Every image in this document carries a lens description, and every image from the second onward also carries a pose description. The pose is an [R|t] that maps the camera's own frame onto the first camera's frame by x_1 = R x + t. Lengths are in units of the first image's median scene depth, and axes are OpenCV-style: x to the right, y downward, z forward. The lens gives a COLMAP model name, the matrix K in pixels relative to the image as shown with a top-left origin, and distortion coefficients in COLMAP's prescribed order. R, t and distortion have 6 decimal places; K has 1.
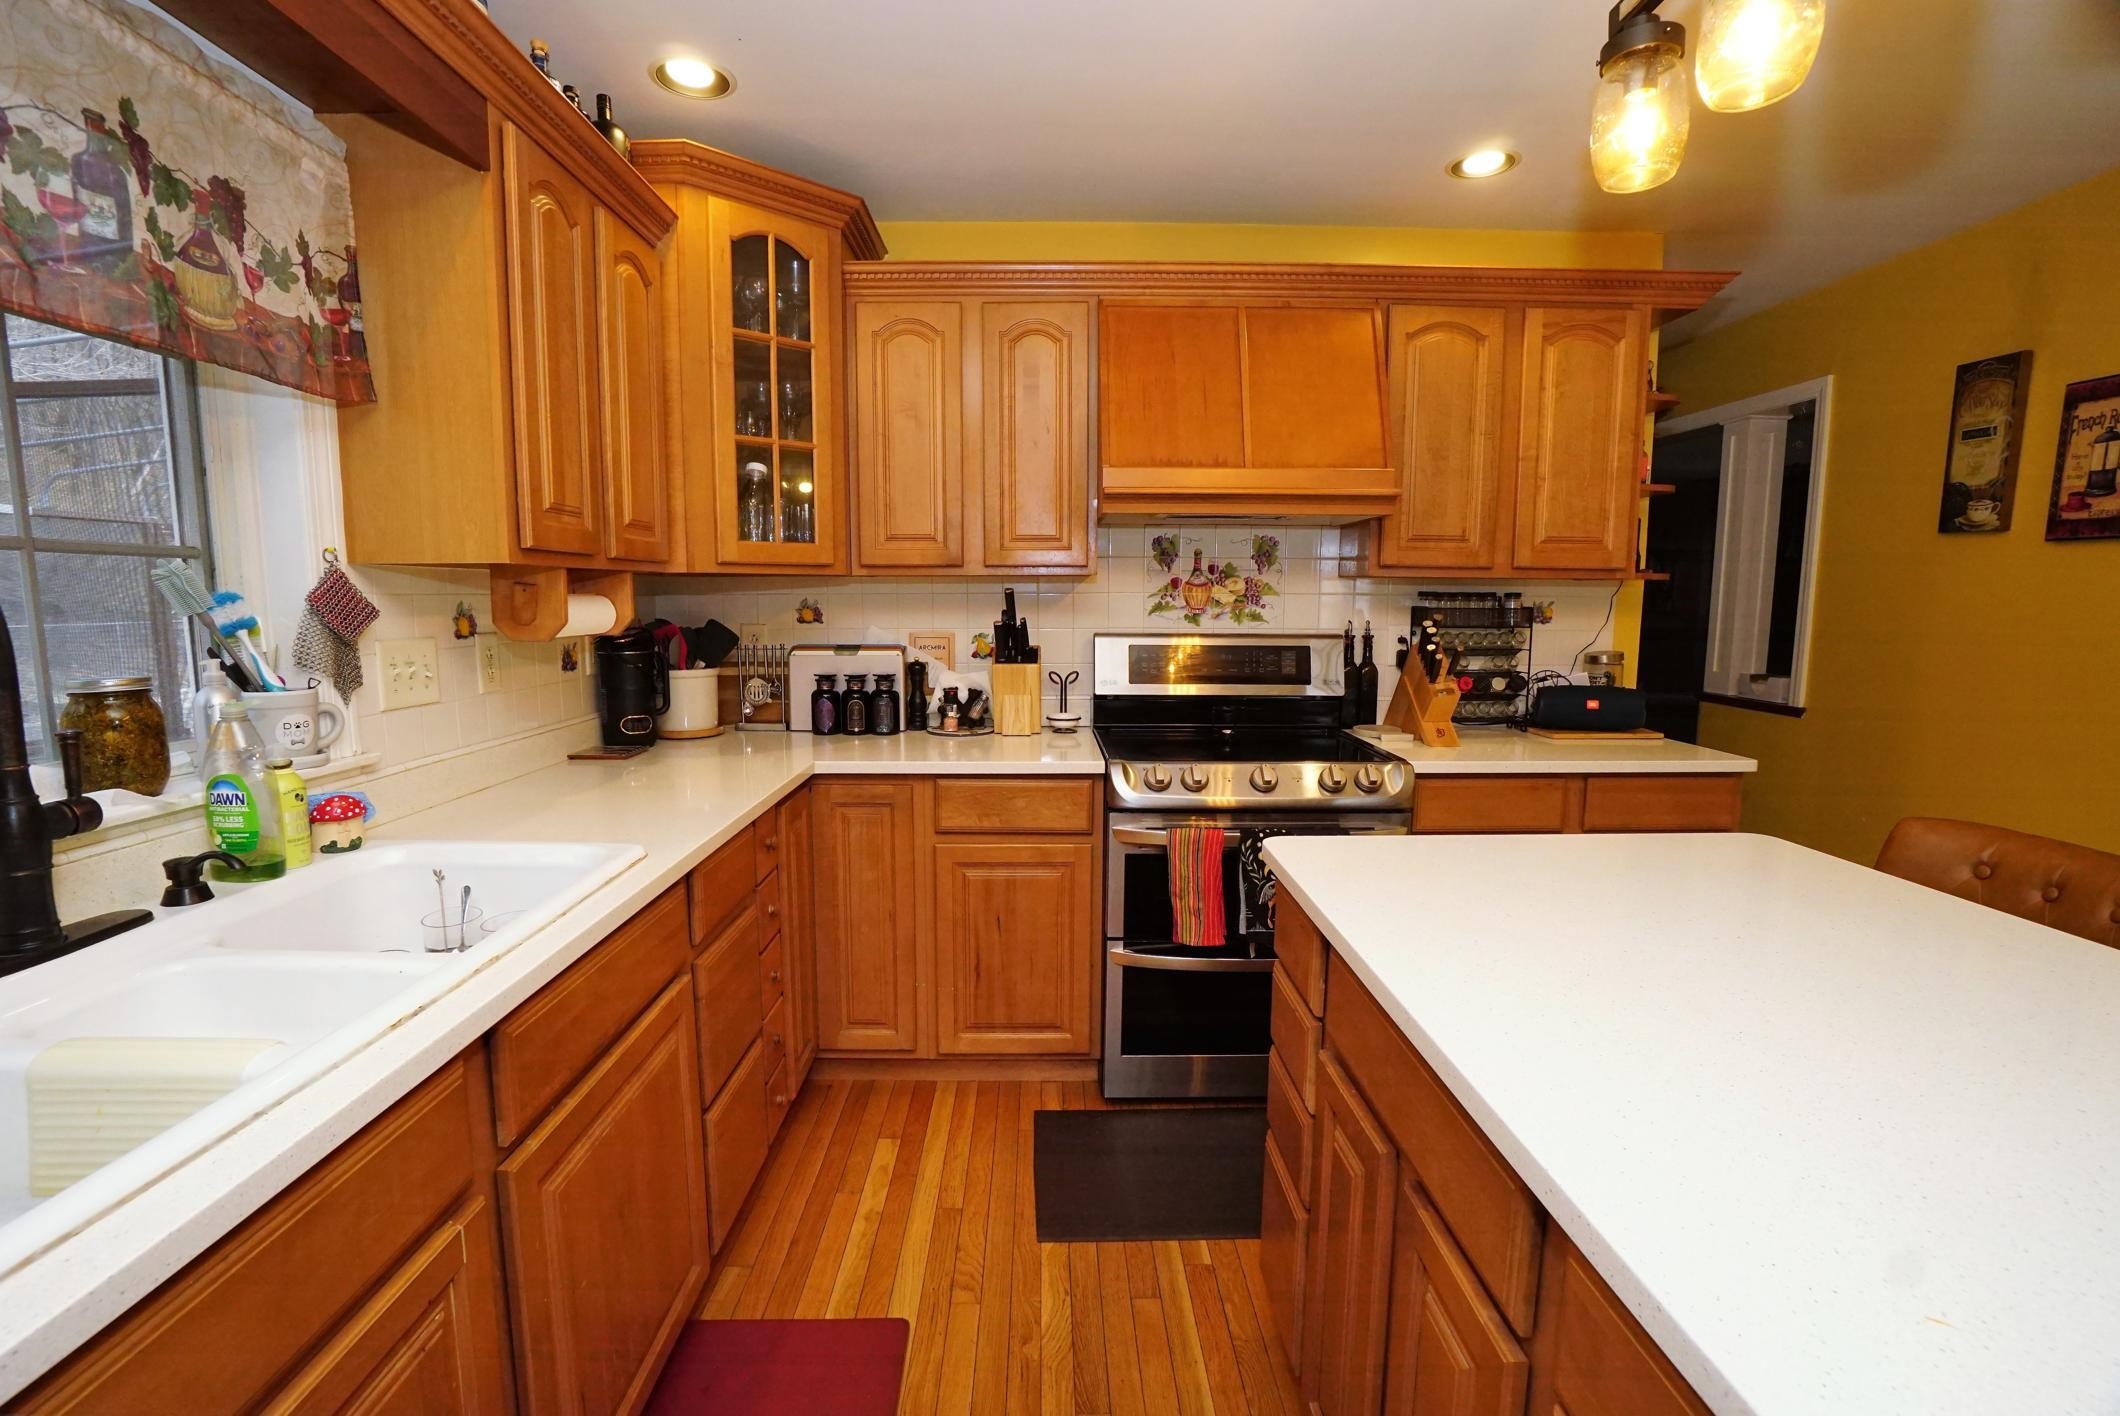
lens RADIAL K [[918.7, 0, 1051.4], [0, 918.7, 716.6], [0, 0, 1]] dist [-0.052393, 0.013526]
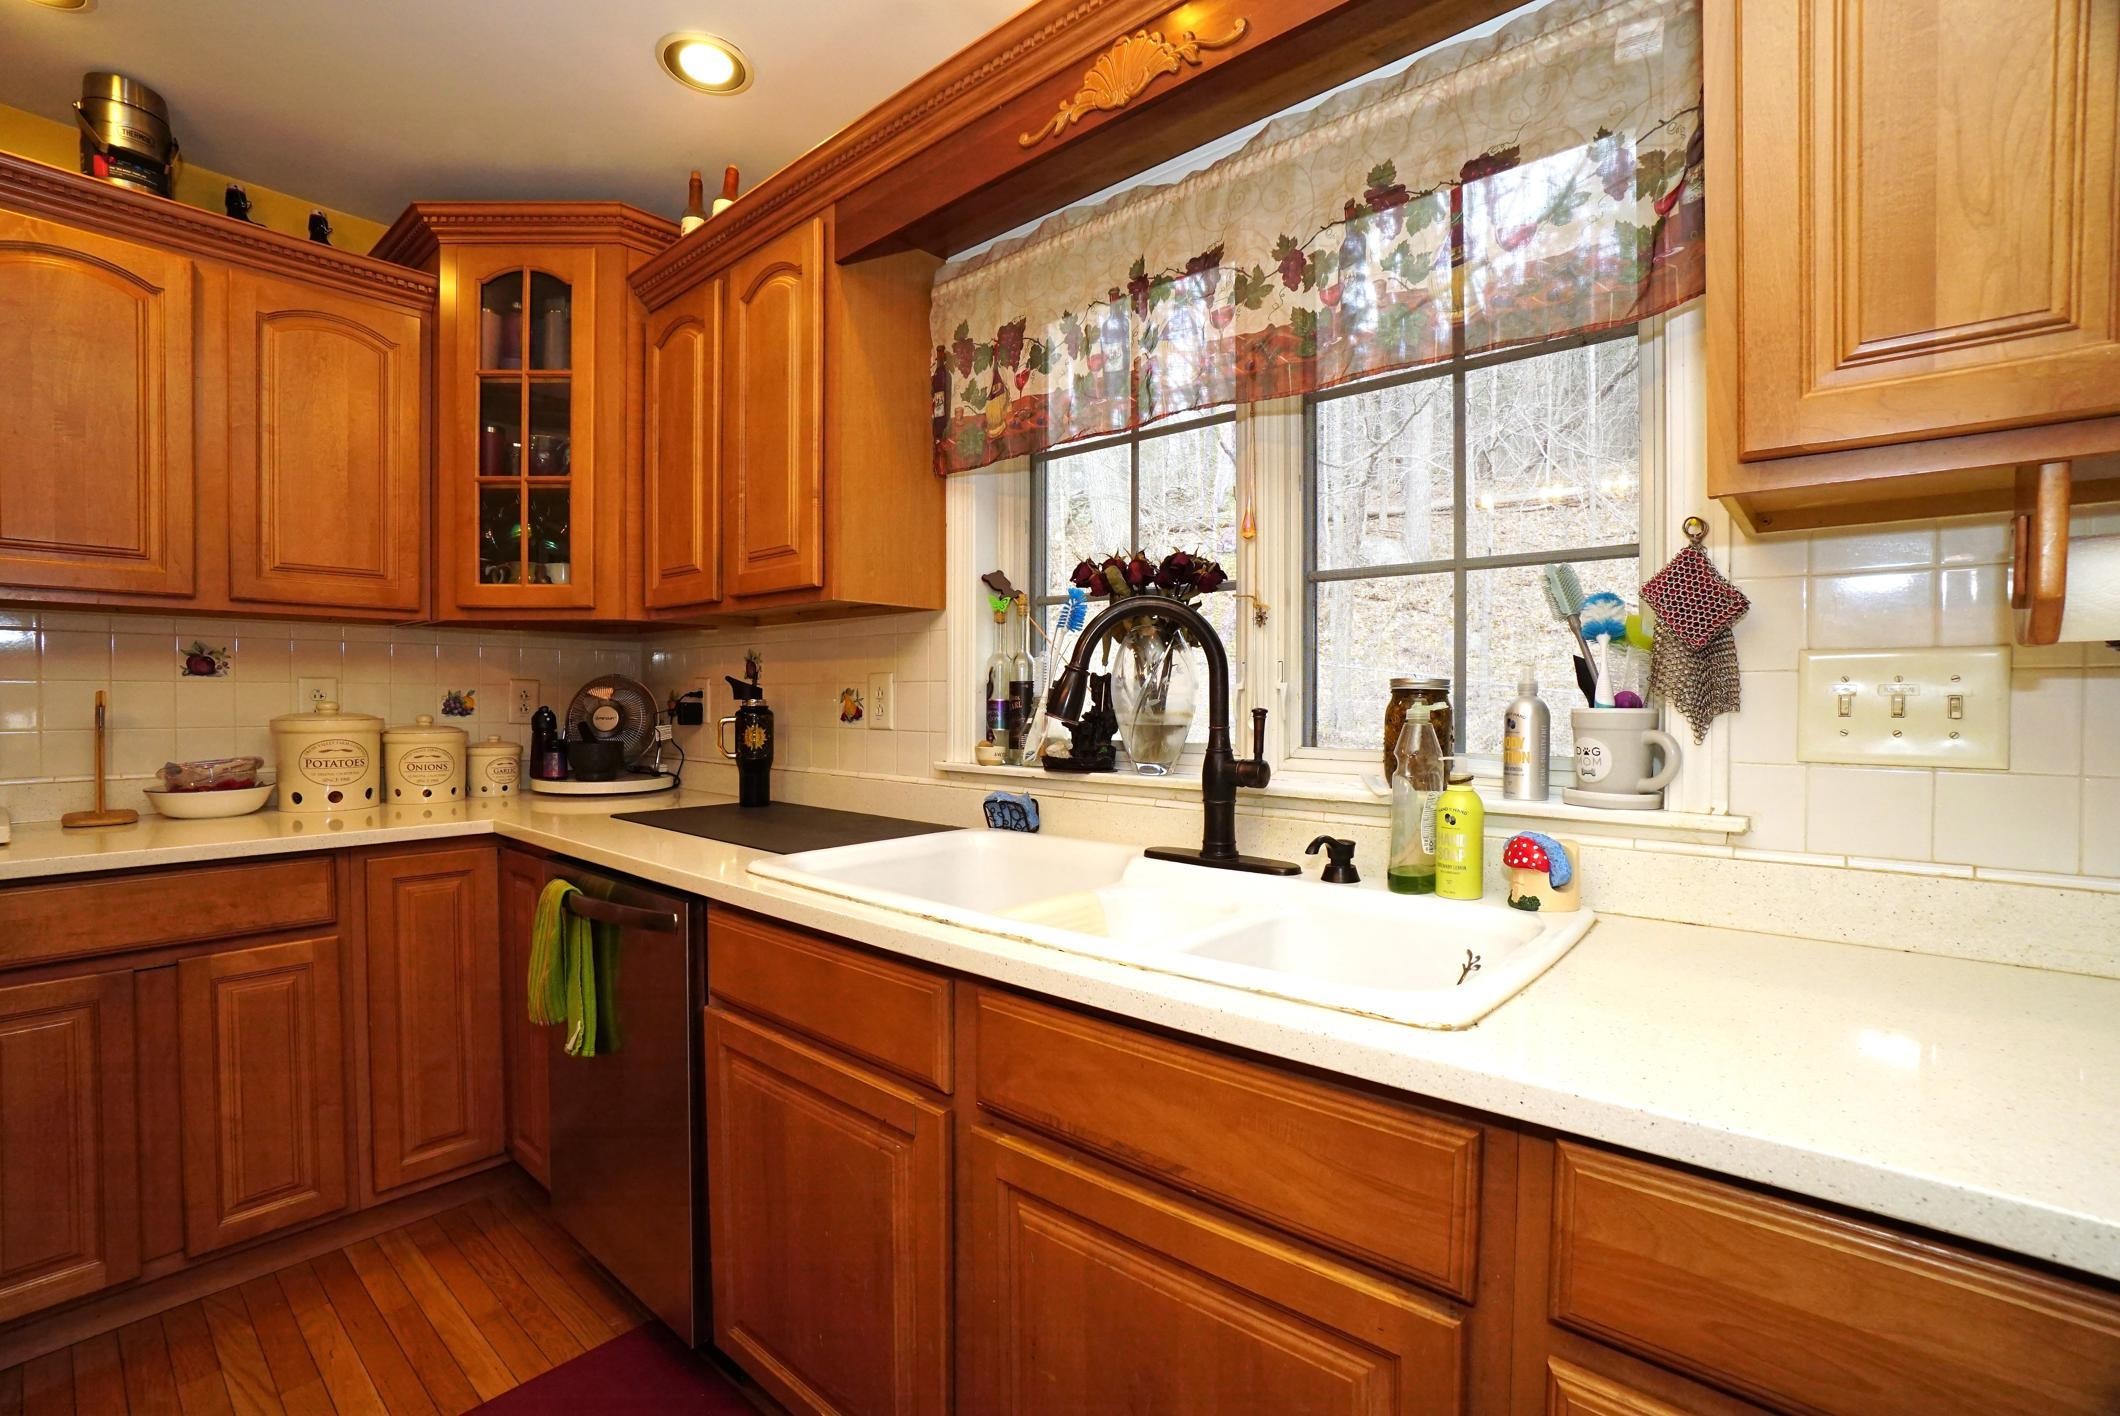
lens RADIAL K [[918.7, 0, 1051.4], [0, 918.7, 716.6], [0, 0, 1]] dist [-0.052393, 0.013526]
pose [[-0.695254, 0.022746, -0.718404, 0.111280], [-0.075908, 0.991586, 0.104857, -0.103793], [0.714744, 0.127435, -0.687678, 1.851580]]
